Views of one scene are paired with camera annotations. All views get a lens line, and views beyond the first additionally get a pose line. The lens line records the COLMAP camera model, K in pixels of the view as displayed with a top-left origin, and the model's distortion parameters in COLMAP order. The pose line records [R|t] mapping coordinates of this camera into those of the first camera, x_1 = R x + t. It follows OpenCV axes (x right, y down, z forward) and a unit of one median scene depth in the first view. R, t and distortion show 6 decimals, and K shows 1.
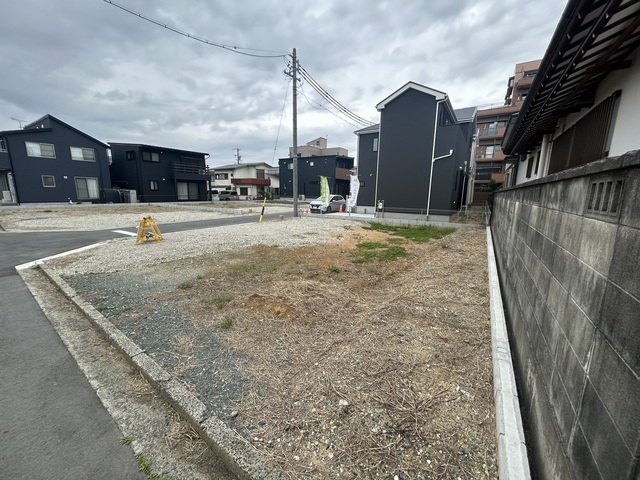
lens RADIAL K [[257.6, 0, 320.7], [0, 257.6, 239.8], [0, 0, 1]] dist [-0.001669, 0.001029]
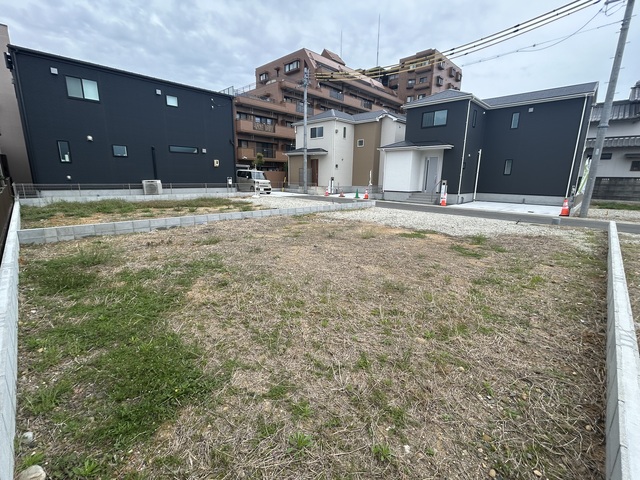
lens RADIAL K [[288.0, 0, 318.6], [0, 288.0, 238.9], [0, 0, 1]] dist [-0.000122, -0.000906]
pose [[0.202330, -0.219218, 0.954466, -0.615024], [0.167274, 0.968038, 0.186876, -0.181349], [-0.964926, 0.121847, 0.232533, 0.946508]]
